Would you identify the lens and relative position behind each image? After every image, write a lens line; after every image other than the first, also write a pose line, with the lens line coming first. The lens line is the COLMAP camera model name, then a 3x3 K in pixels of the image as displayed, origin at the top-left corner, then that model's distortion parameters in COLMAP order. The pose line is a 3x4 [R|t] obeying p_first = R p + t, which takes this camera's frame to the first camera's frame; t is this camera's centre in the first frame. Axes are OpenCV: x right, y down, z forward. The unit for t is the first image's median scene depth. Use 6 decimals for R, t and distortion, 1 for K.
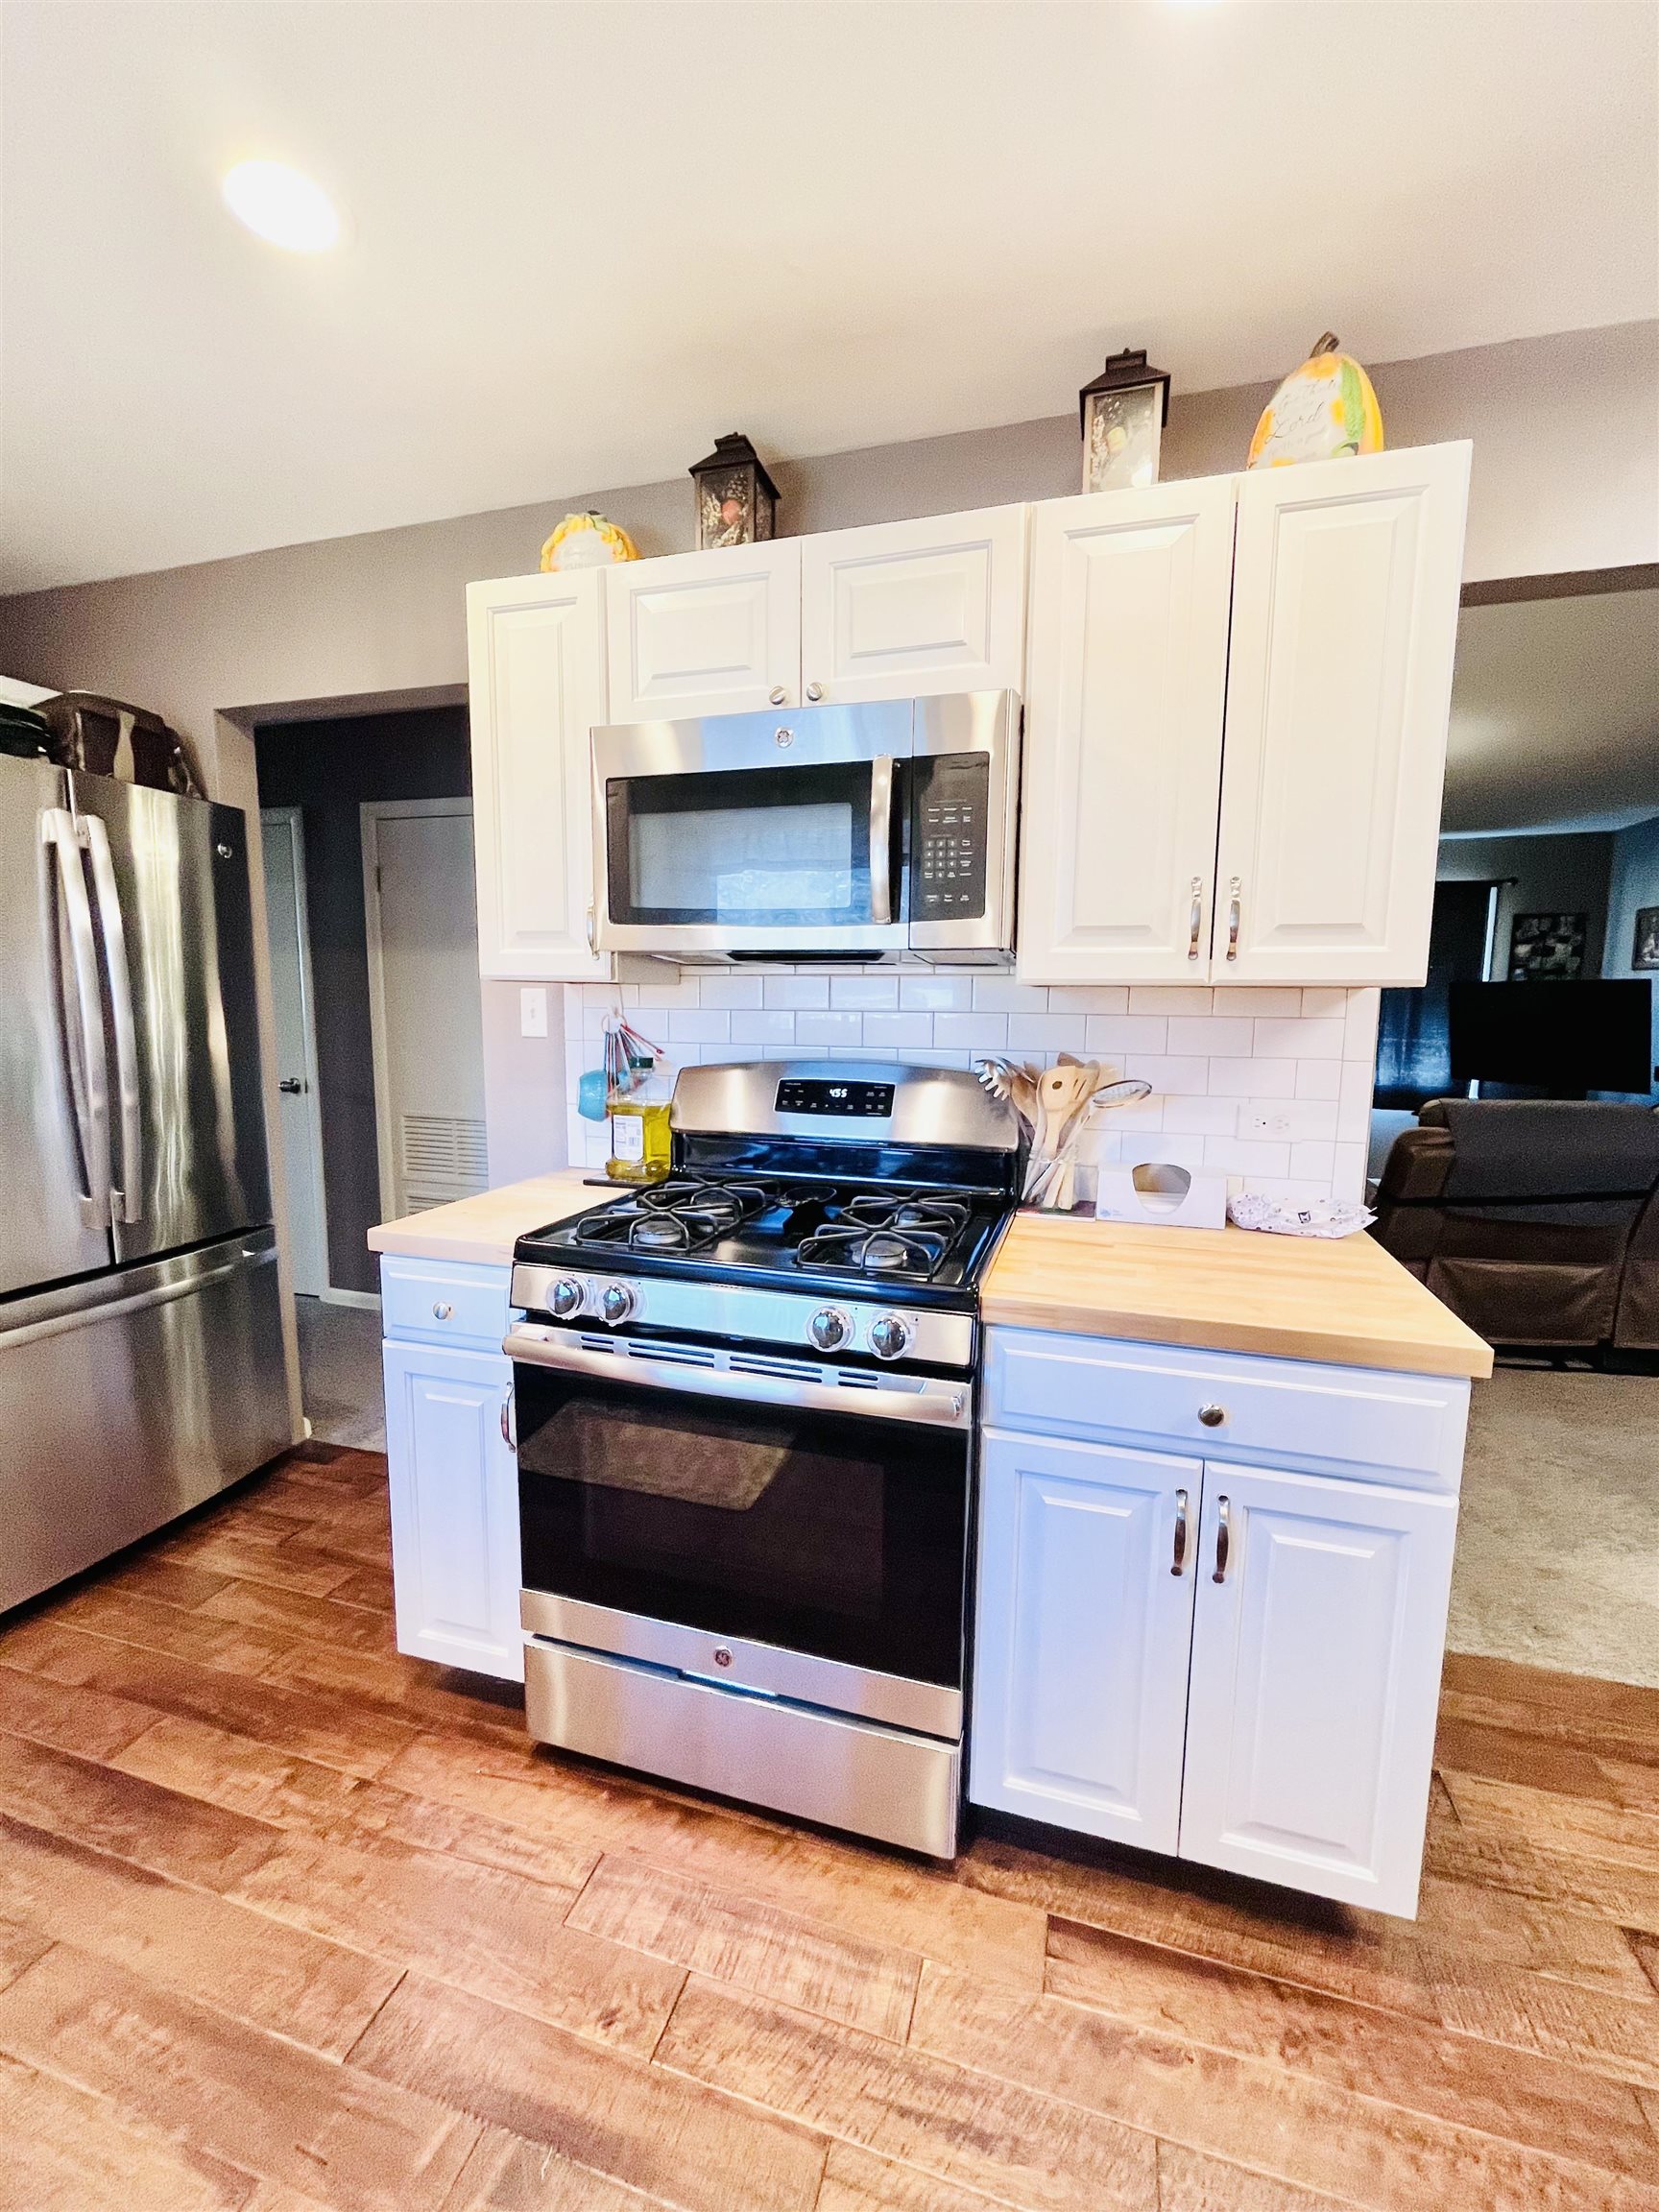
lens RADIAL K [[901.6, 0, 829.0], [0, 901.6, 1106.9], [0, 0, 1]] dist [-0.000191, -0.000800]
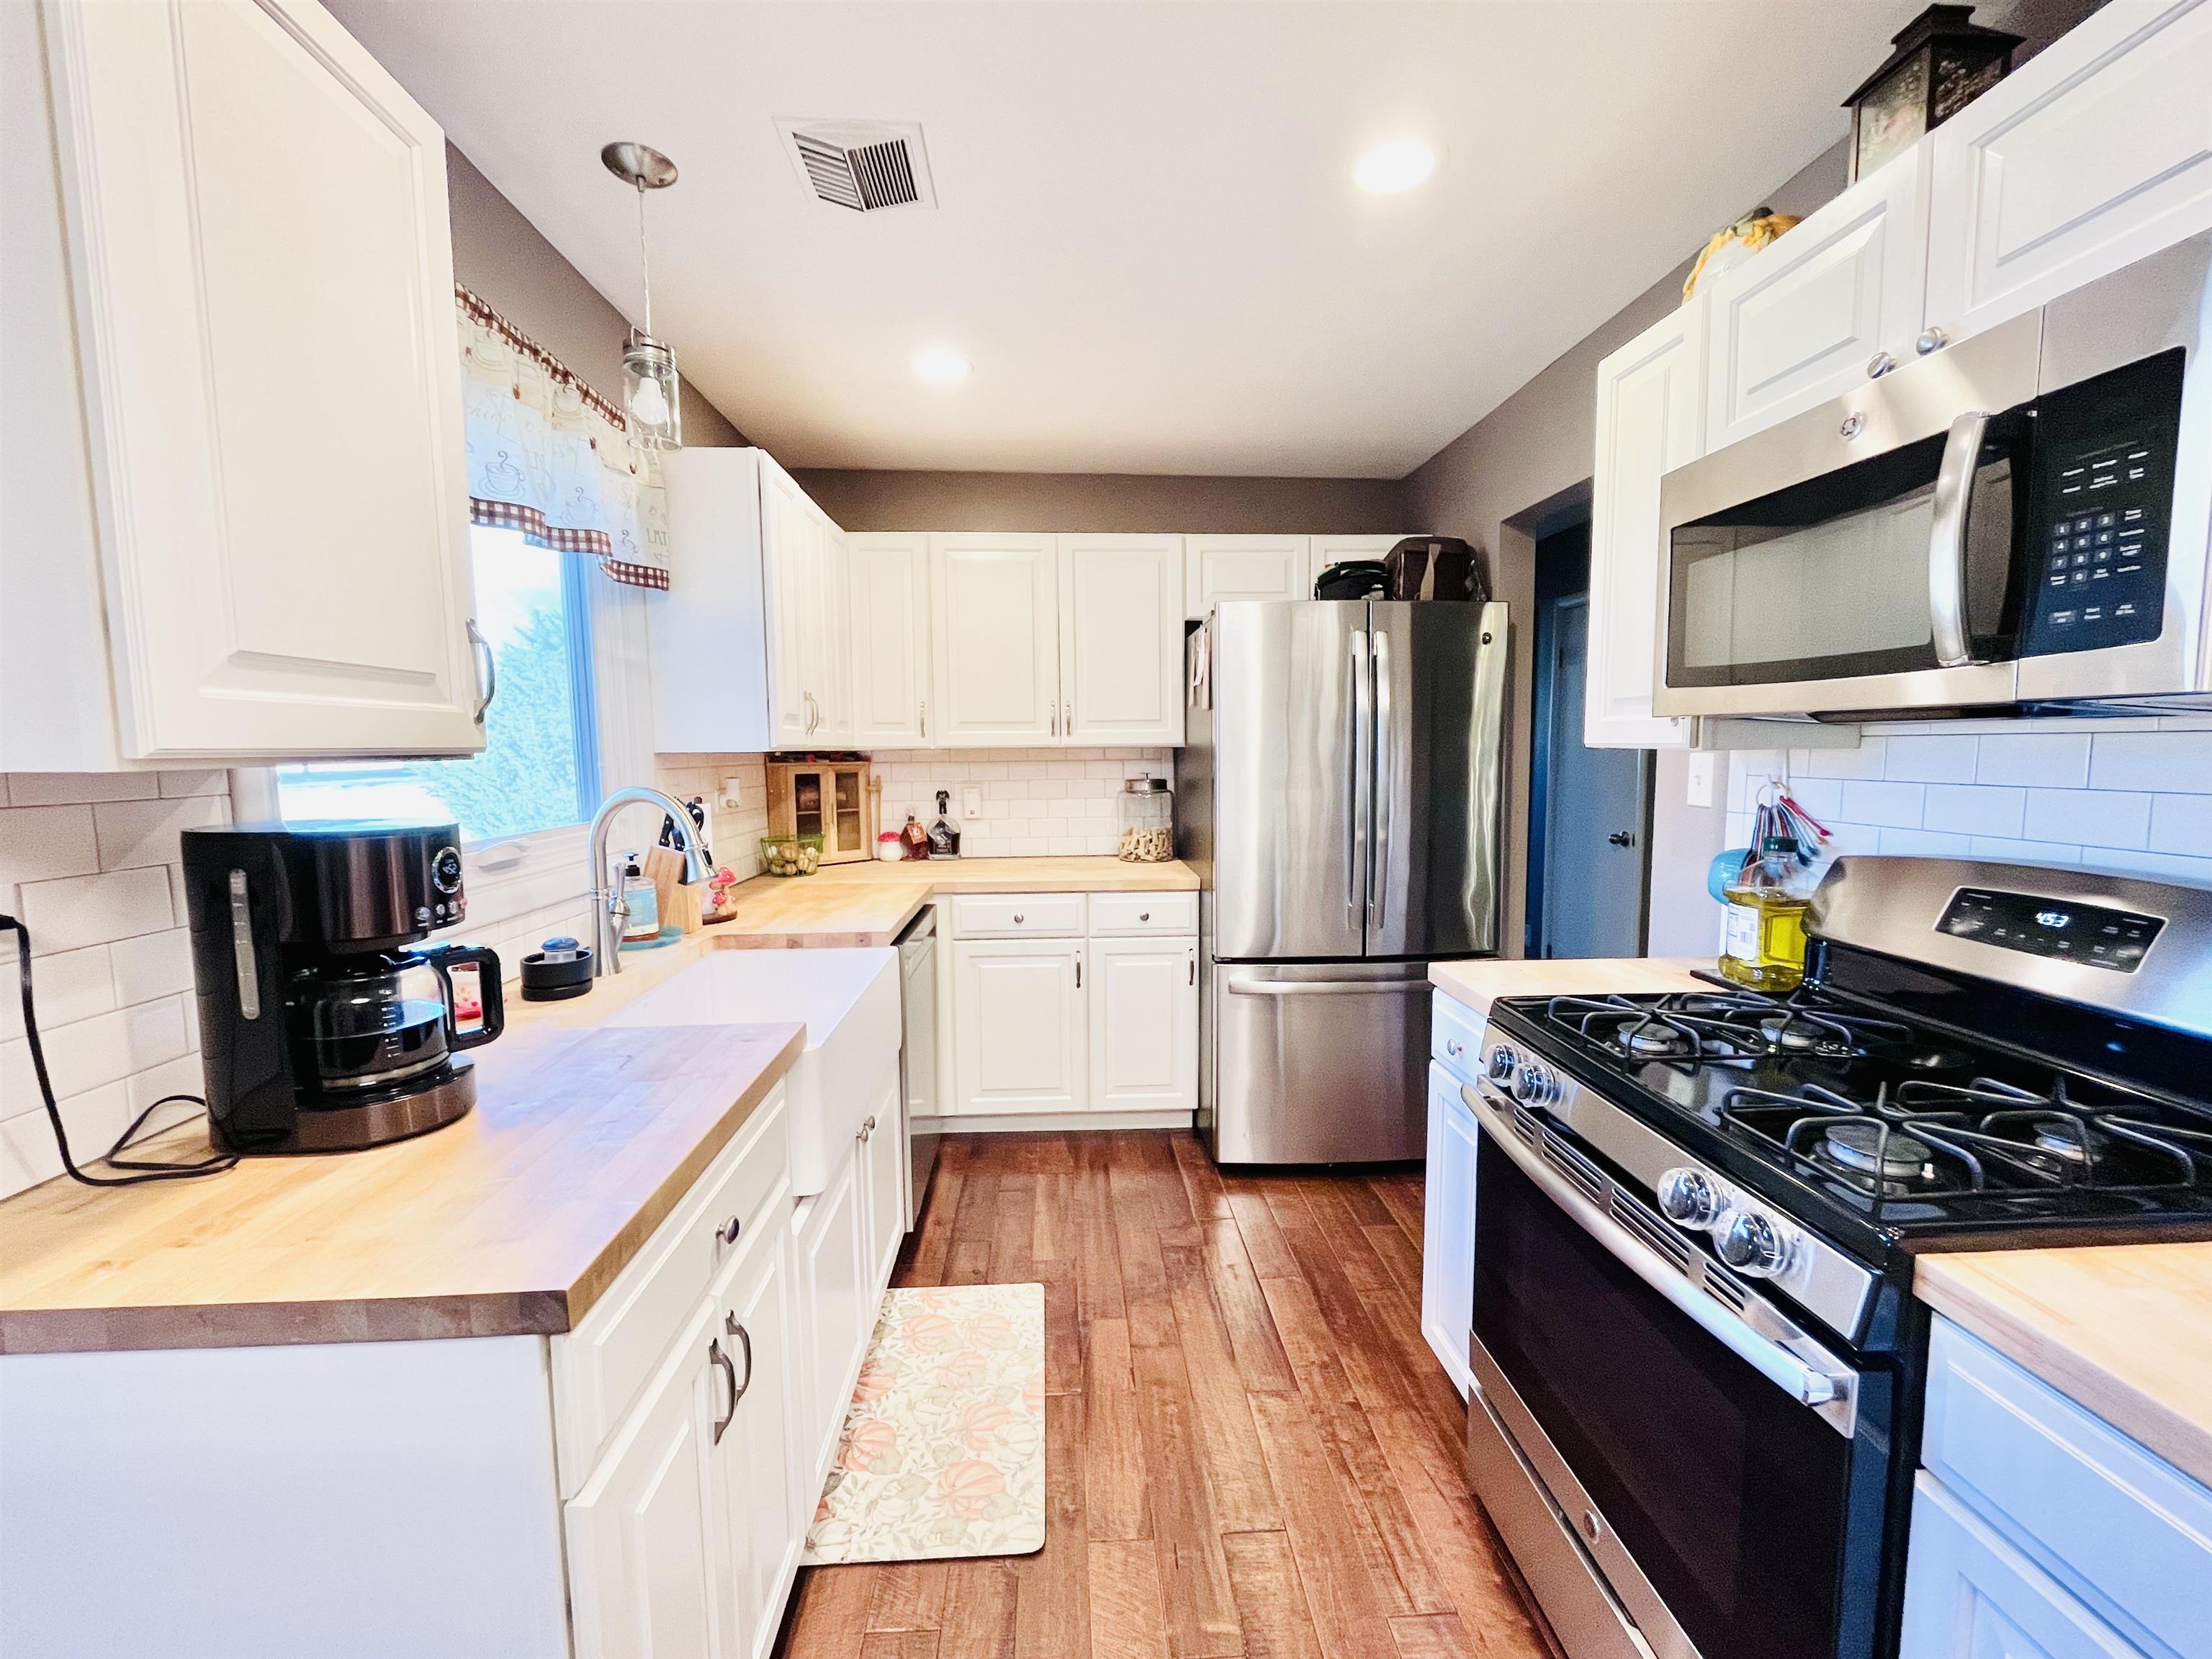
lens RADIAL K [[901.6, 0, 1110.6], [0, 901.6, 830.0], [0, 0, 1]] dist [-0.000191, -0.000800]
pose [[0.344054, 0.075386, -0.935919, 0.460377], [-0.100291, 0.994020, 0.043198, -0.049068], [0.933579, 0.079001, 0.349557, 0.193958]]
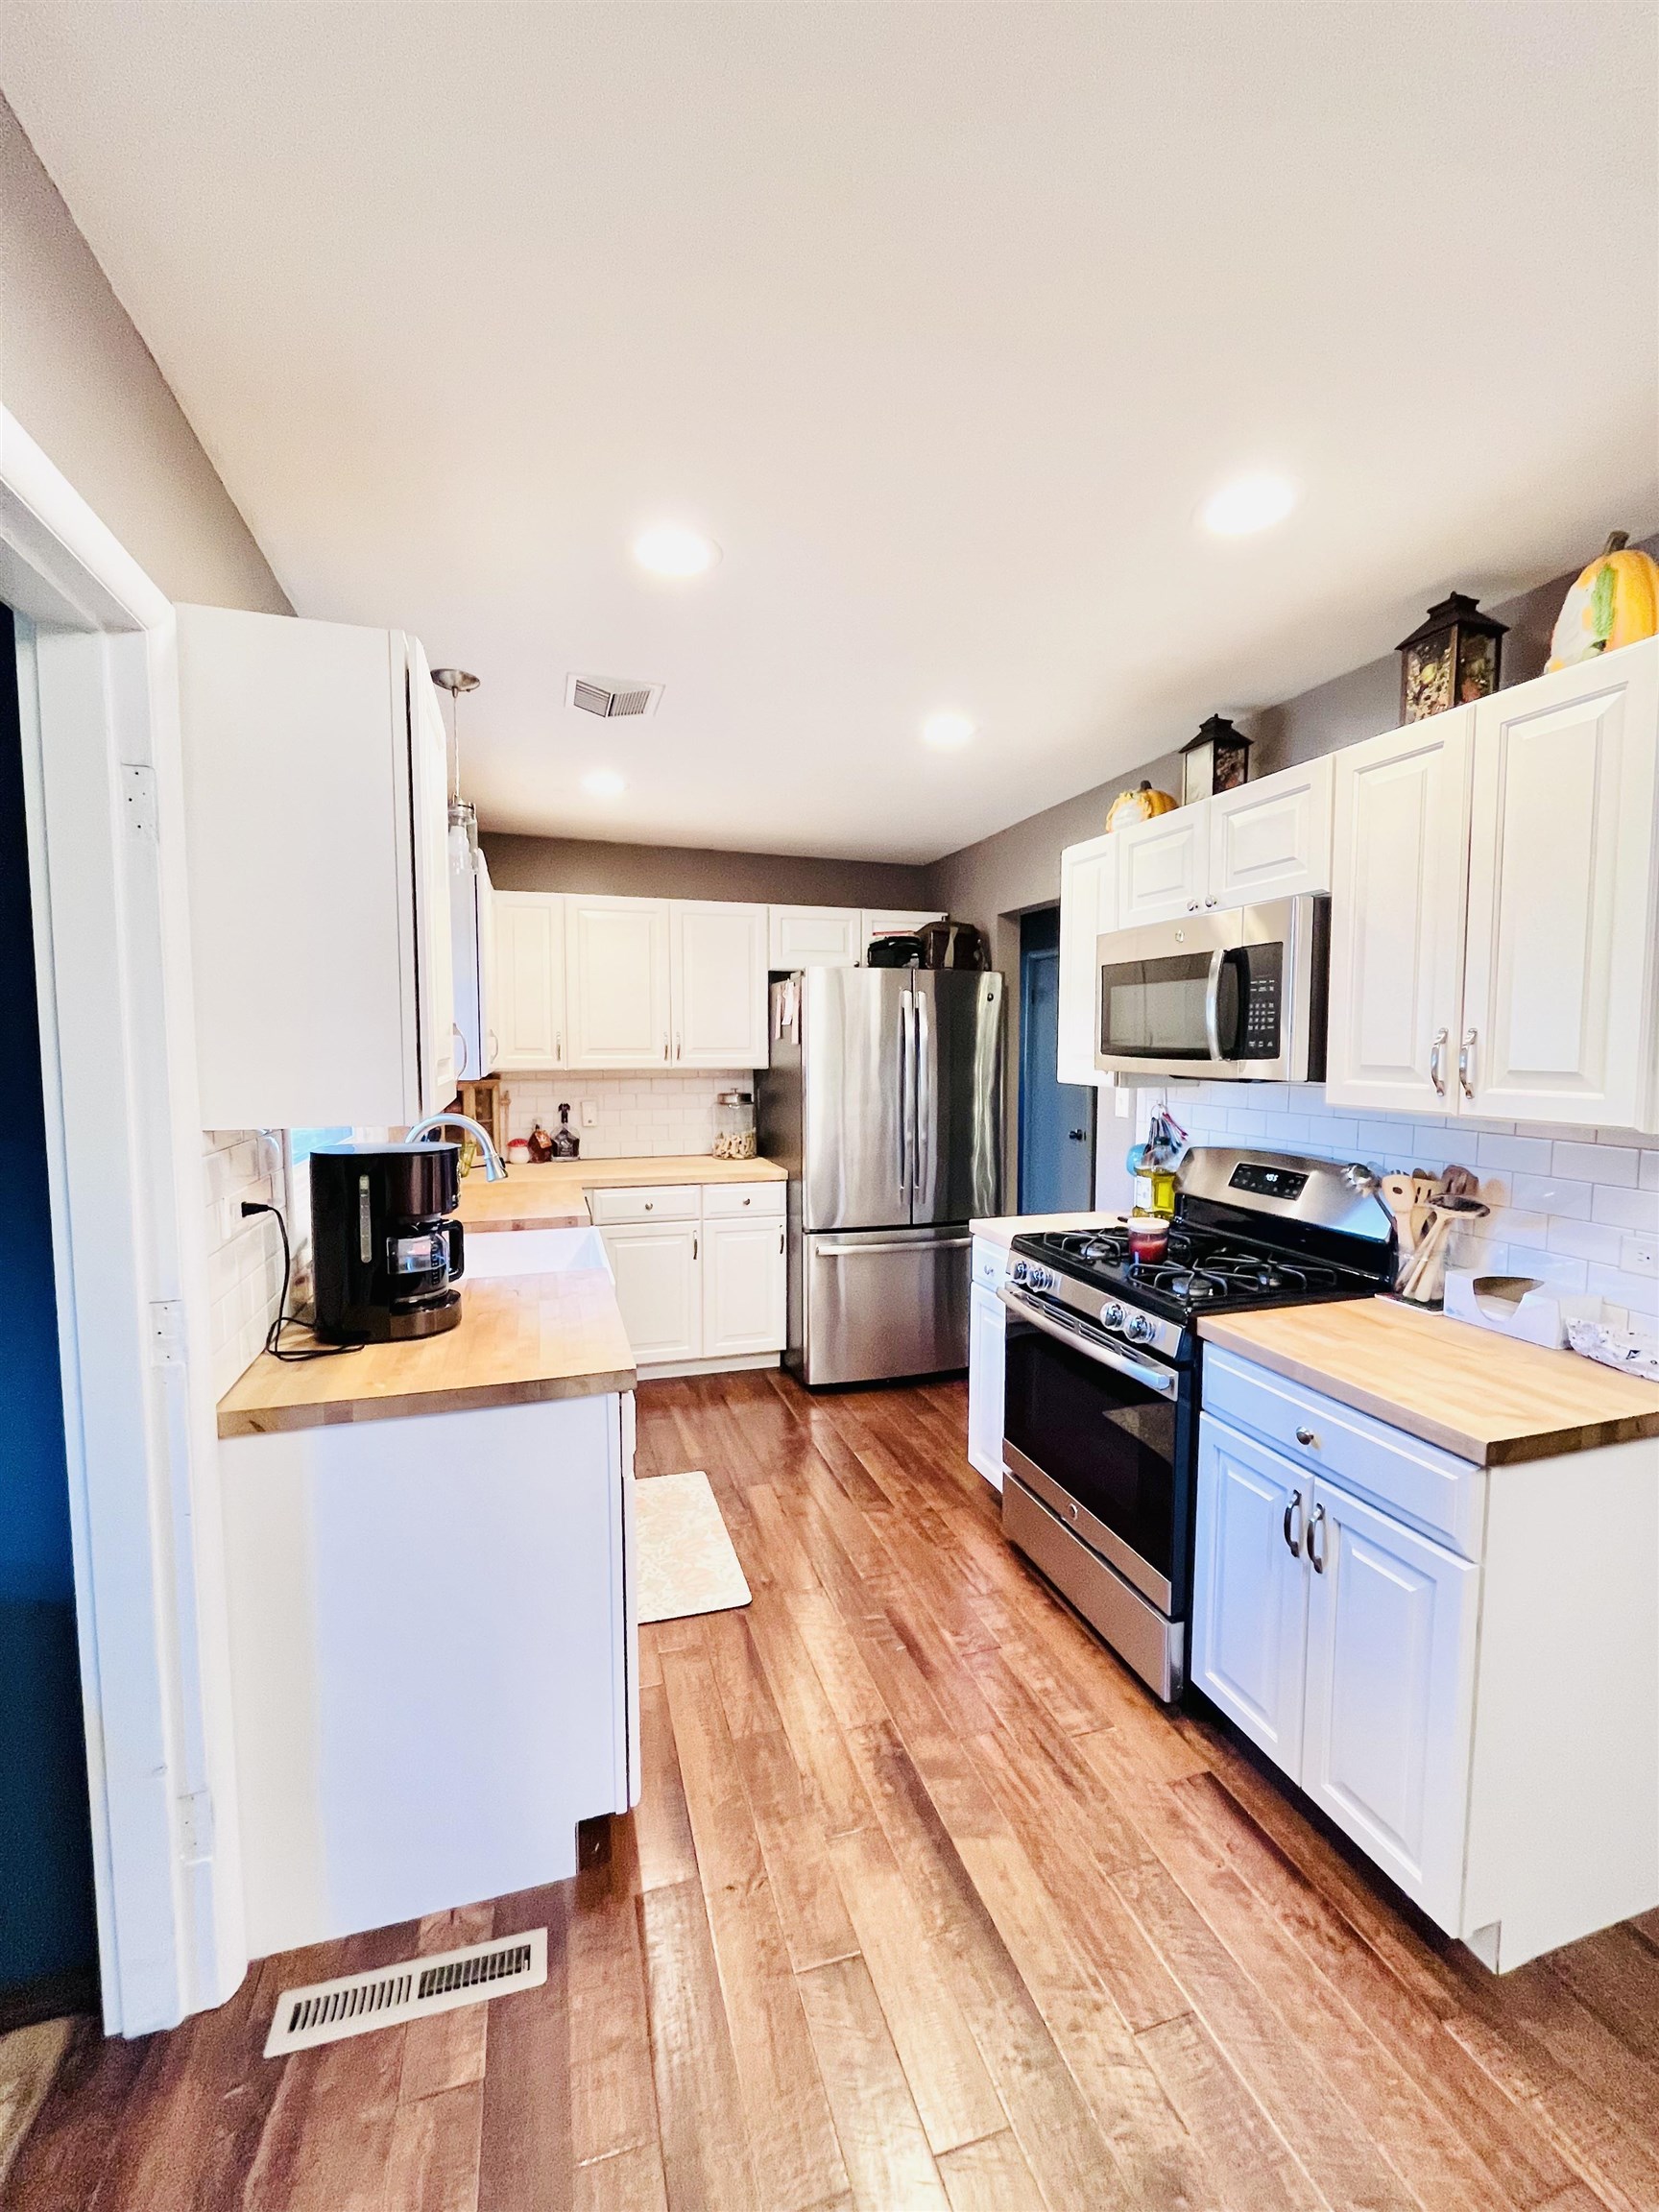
lens RADIAL K [[901.6, 0, 835.8], [0, 901.6, 1107.2], [0, 0, 1]] dist [-0.000191, -0.000800]
pose [[0.571705, 0.052378, -0.818785, 0.875323], [-0.095264, 0.995448, -0.002837, -0.065793], [0.814910, 0.079623, 0.574093, -0.318078]]
